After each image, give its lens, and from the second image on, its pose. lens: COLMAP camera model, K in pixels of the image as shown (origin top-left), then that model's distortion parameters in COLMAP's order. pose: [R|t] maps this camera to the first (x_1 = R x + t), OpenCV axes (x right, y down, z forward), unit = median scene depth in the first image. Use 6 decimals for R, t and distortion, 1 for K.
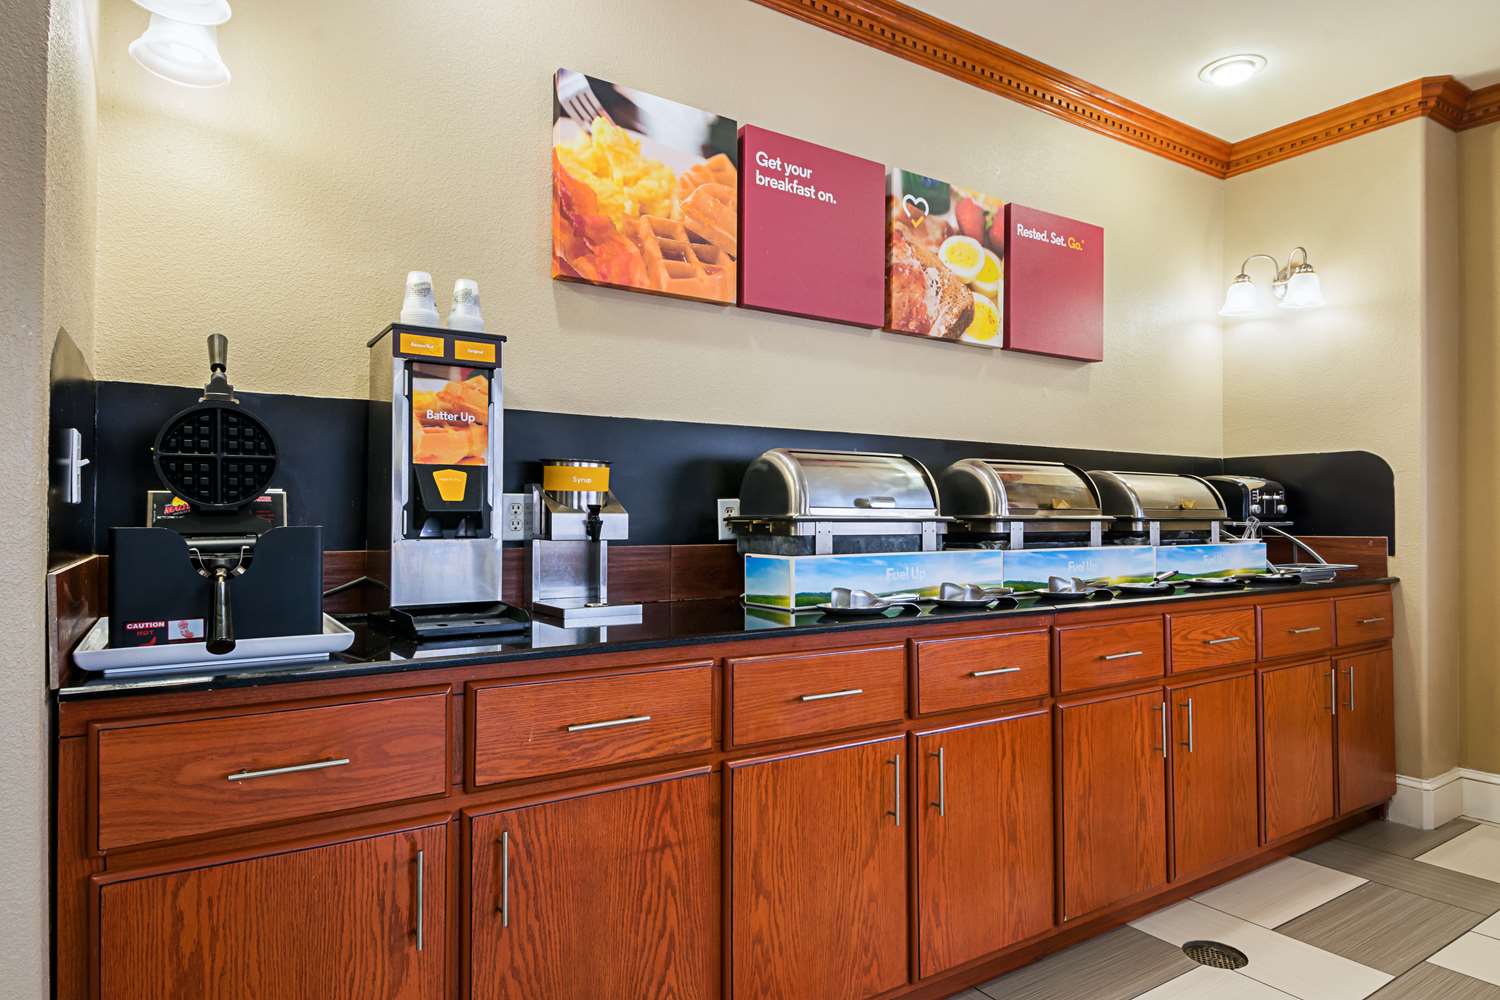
lens RADIAL K [[905.8, 0, 750.0], [0, 905.8, 500.0], [0, 0, 1]] dist [-0.000291, 0.000121]
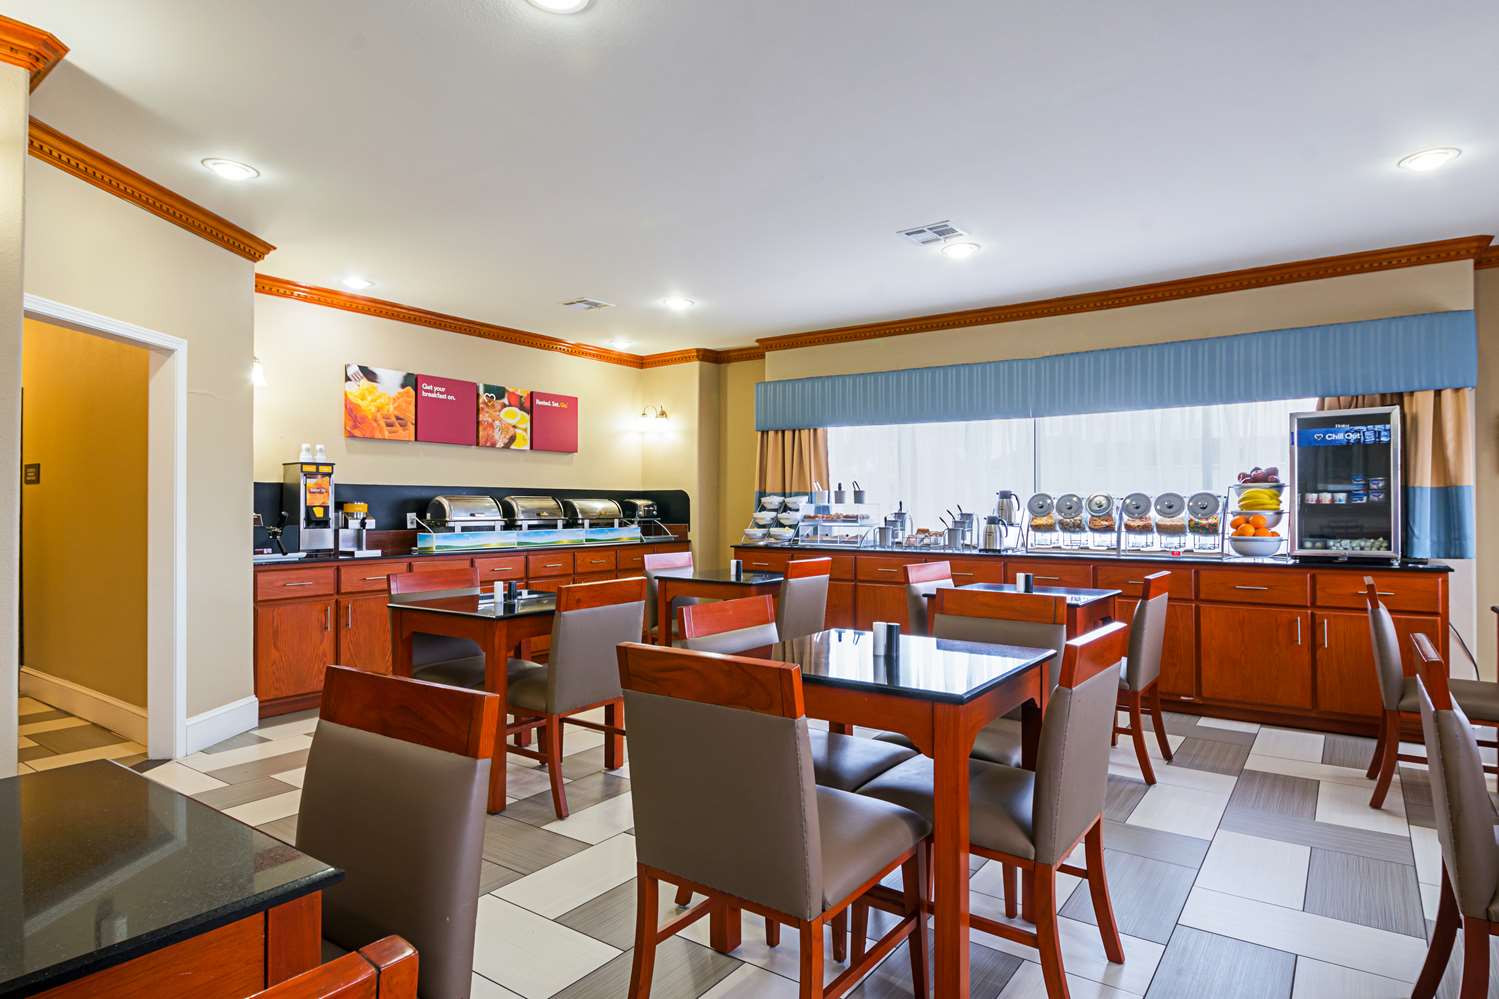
lens RADIAL K [[905.2, 0, 749.5], [0, 905.2, 499.5], [0, 0, 1]] dist [-0.000291, 0.000121]
pose [[0.946140, -0.002147, 0.323749, 0.056204], [-0.001314, 0.999944, 0.010472, -0.072502], [-0.323754, -0.010333, 0.946085, -1.903418]]
